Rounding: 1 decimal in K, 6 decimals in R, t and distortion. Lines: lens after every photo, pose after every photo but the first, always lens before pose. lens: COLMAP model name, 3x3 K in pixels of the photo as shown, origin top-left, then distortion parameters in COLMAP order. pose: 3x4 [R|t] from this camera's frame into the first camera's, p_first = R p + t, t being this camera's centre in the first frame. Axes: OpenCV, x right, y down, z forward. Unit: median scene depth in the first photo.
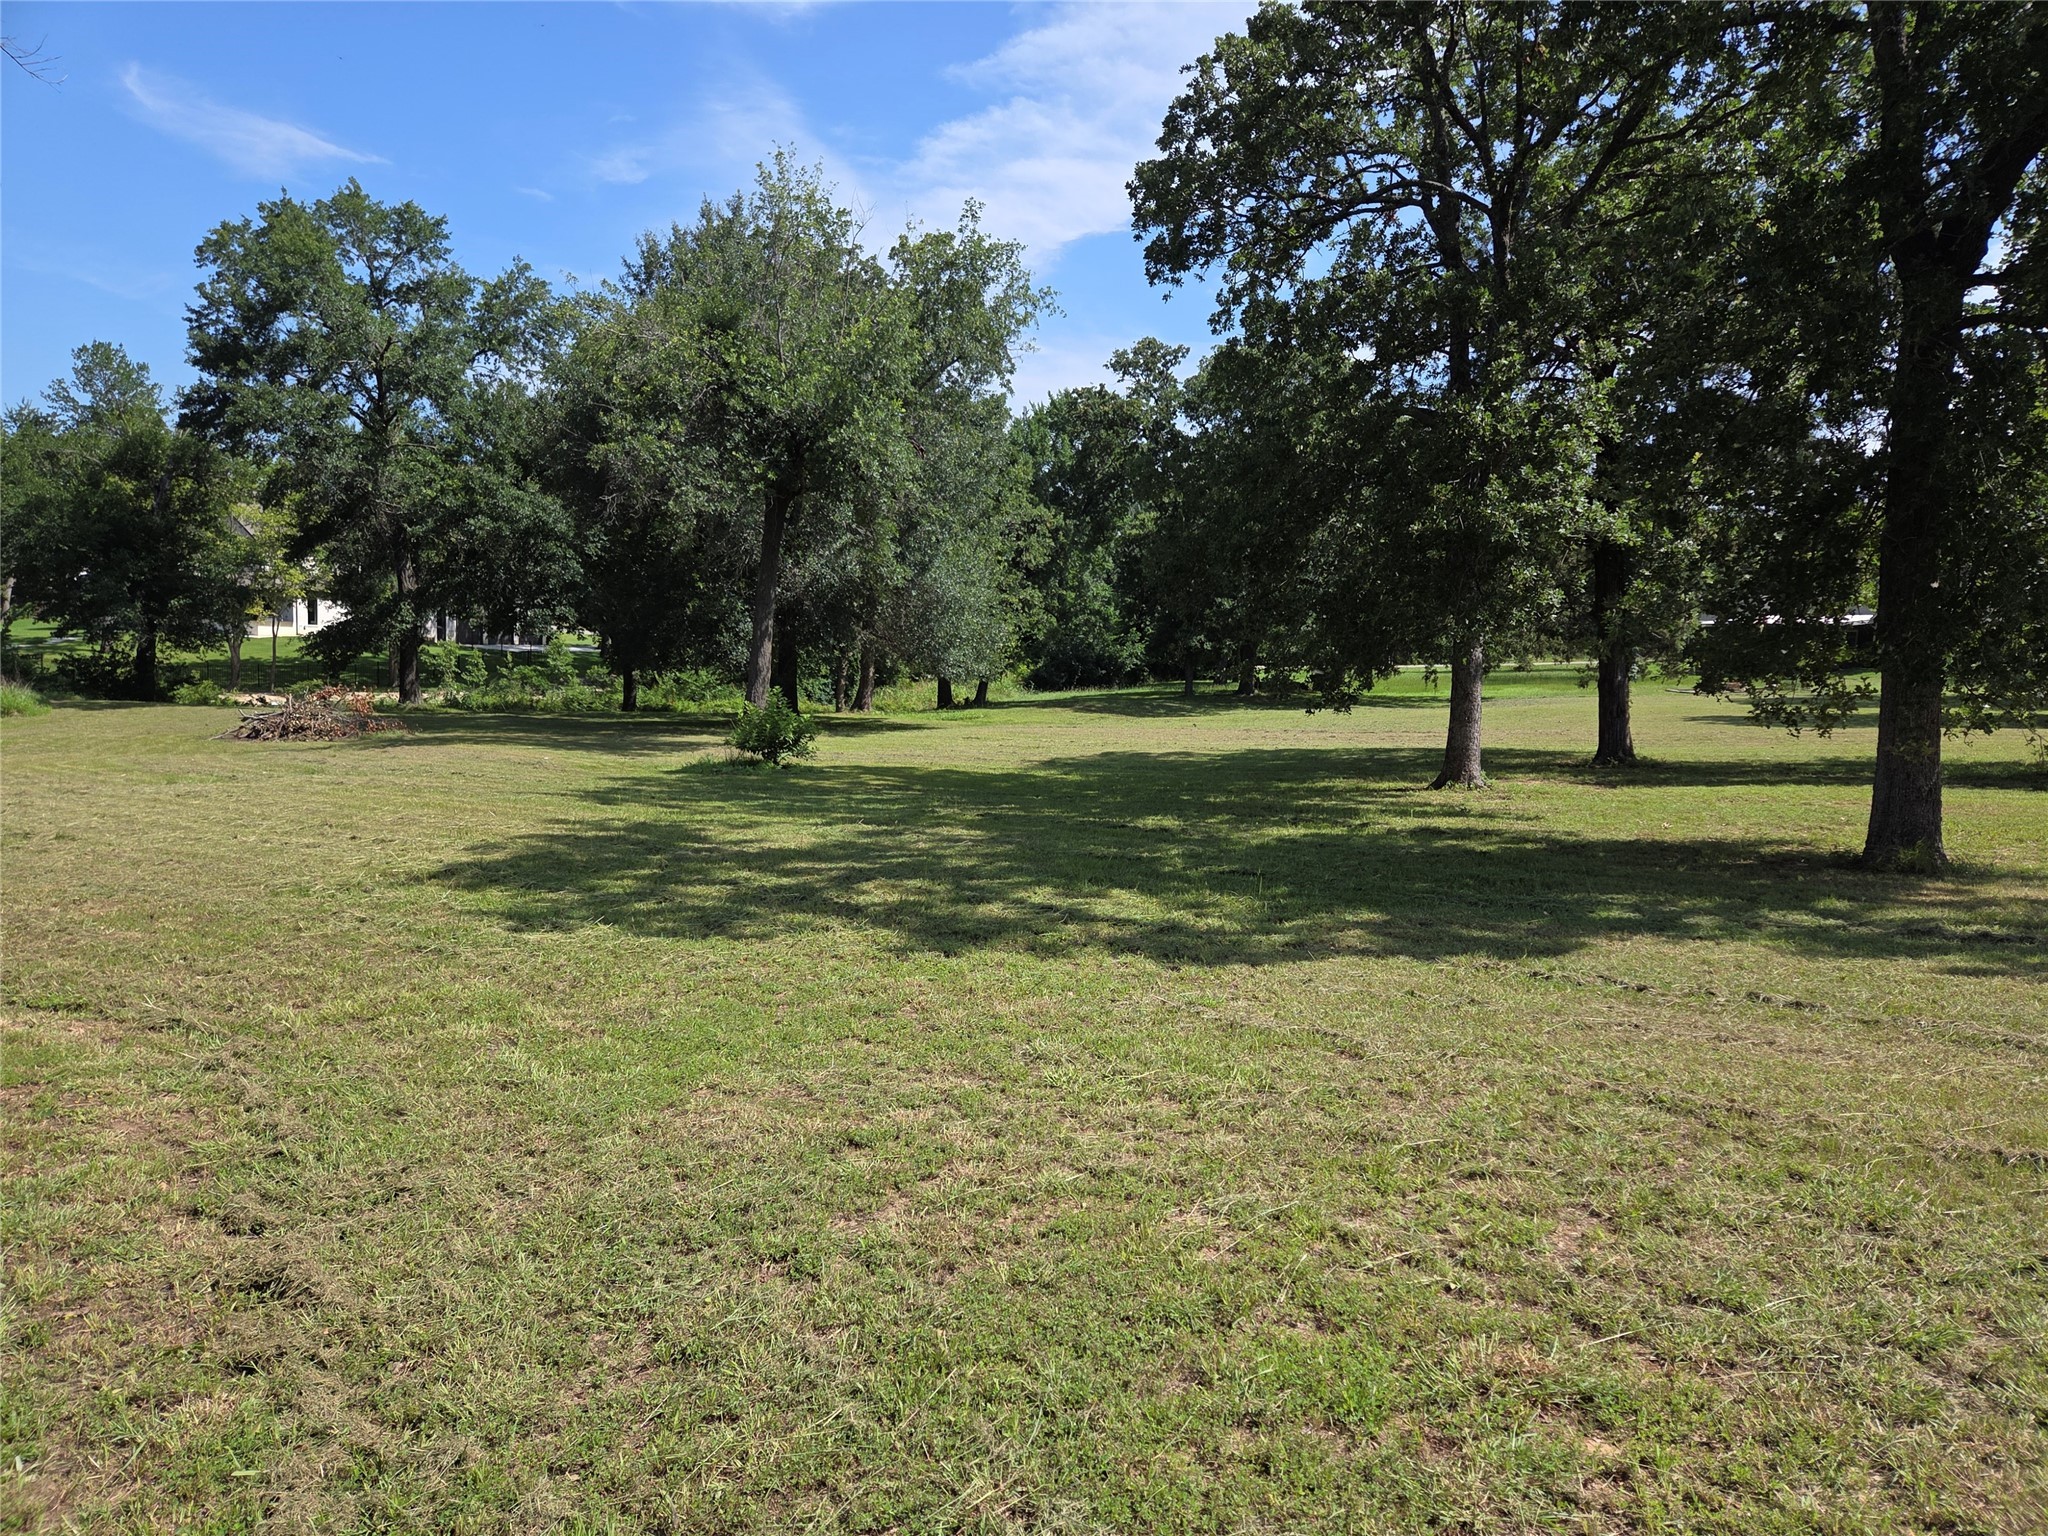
lens RADIAL K [[1344.4, 0, 1033.1], [0, 1344.4, 764.0], [0, 0, 1]] dist [0.080875, -0.072355]
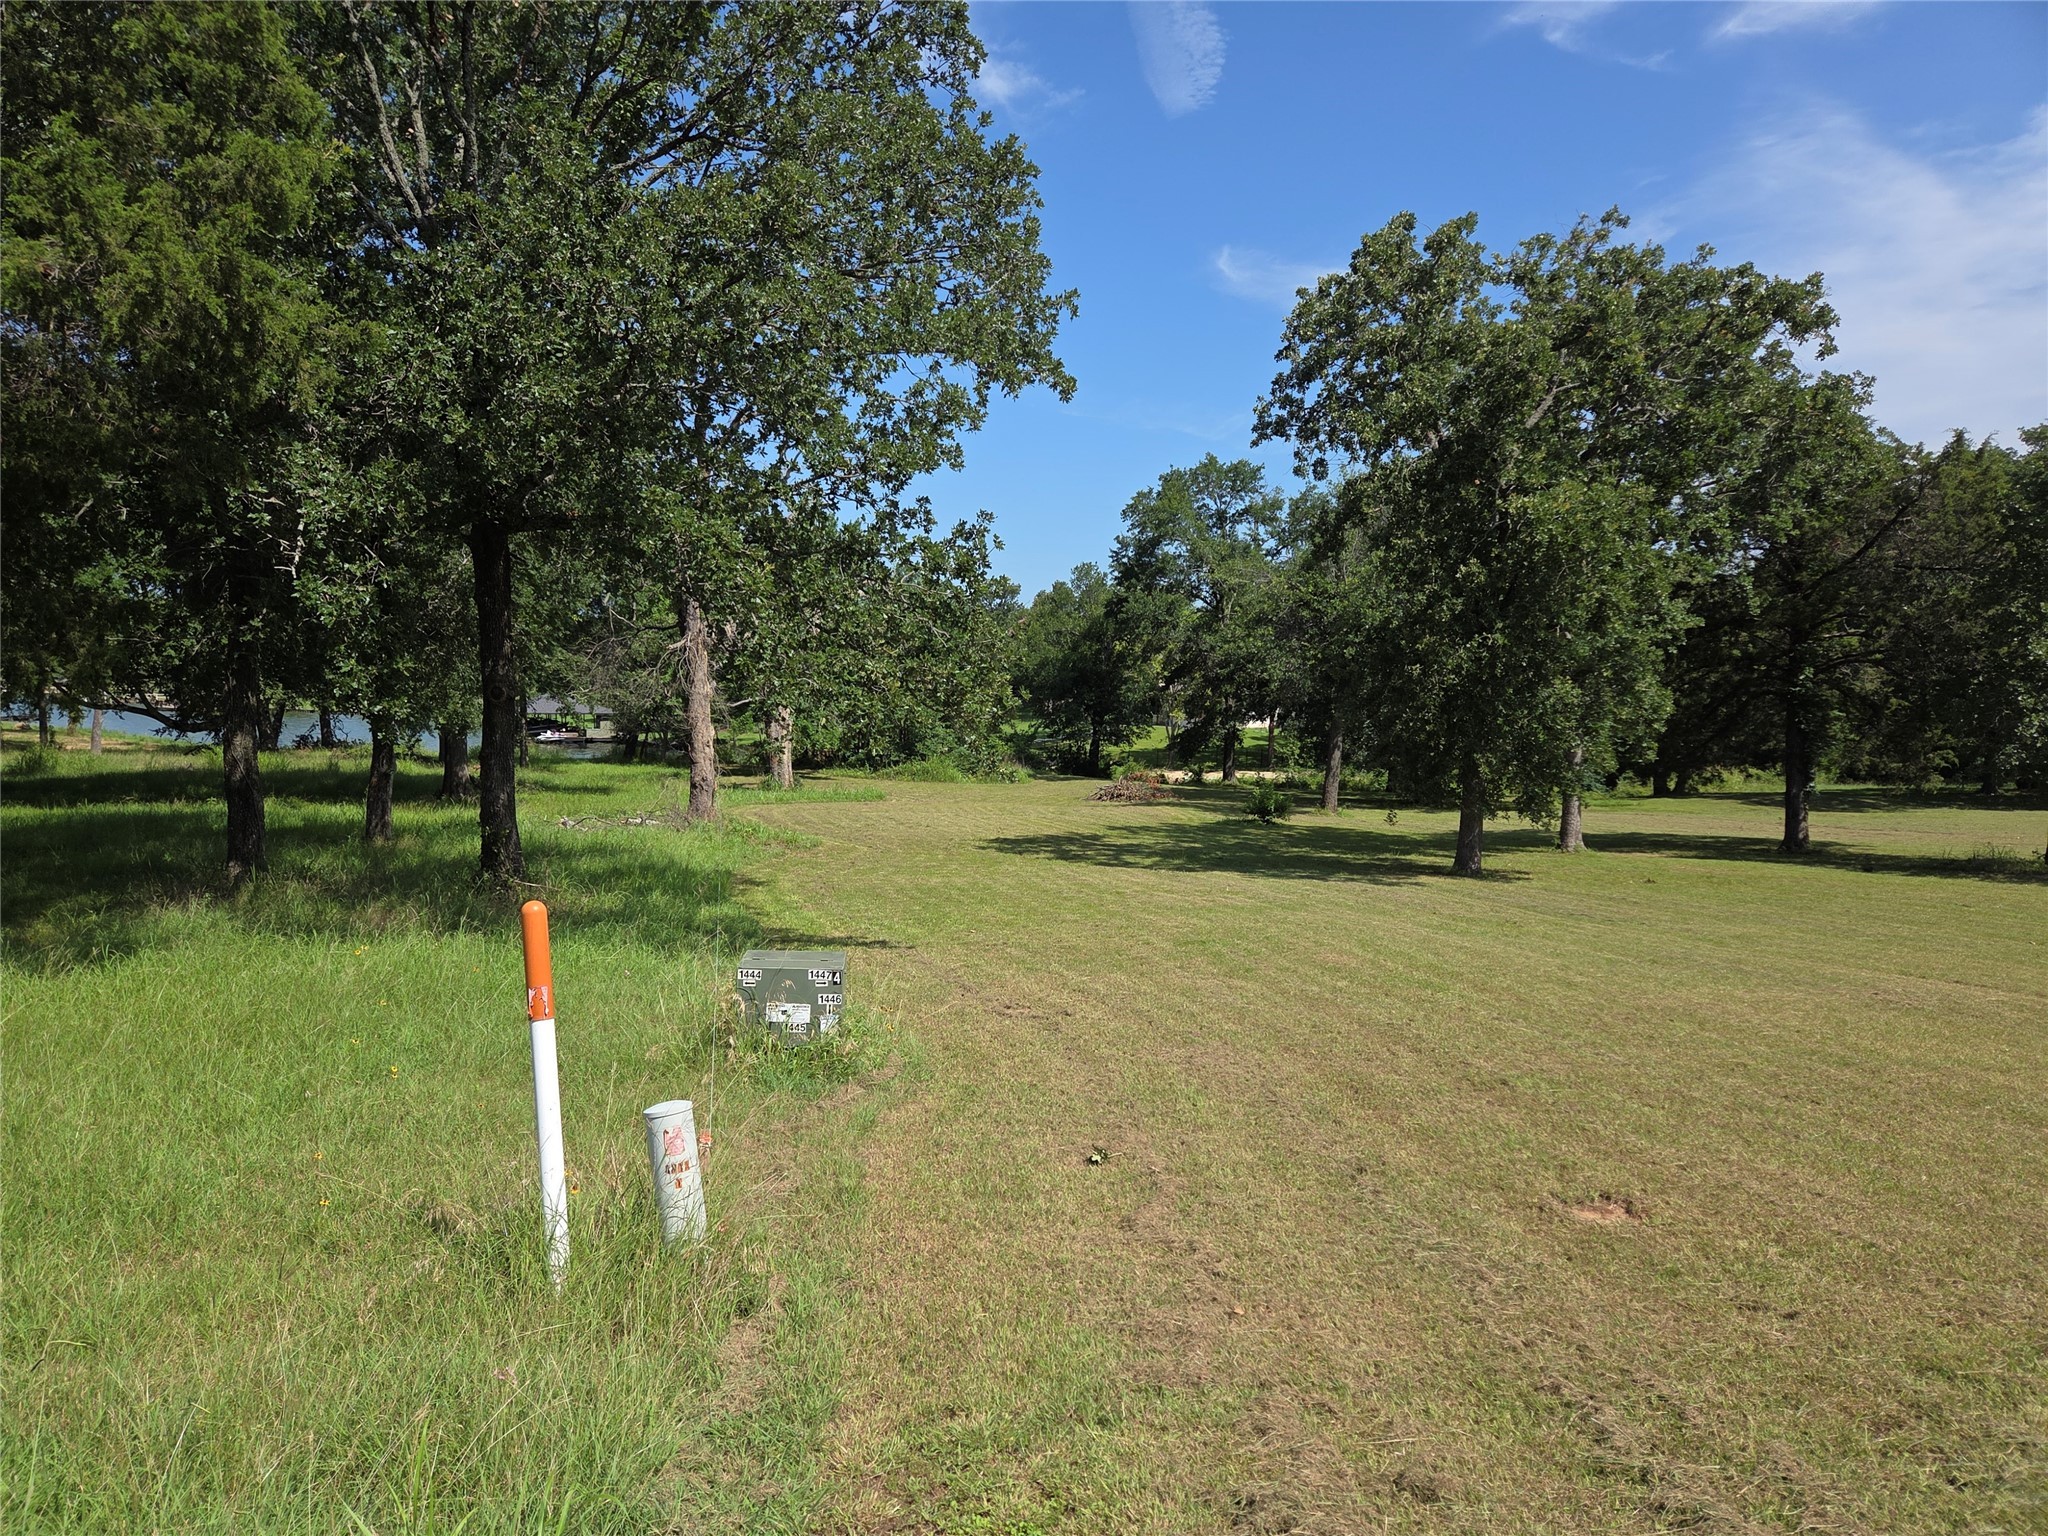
lens RADIAL K [[1369.4, 0, 1007.6], [0, 1369.4, 750.1], [0, 0, 1]] dist [0.082639, -0.070986]
pose [[0.749331, 0.011294, -0.662099, 1.447561], [-0.054439, 0.997521, -0.044596, 0.007523], [0.659954, 0.069462, 0.748088, -1.201102]]
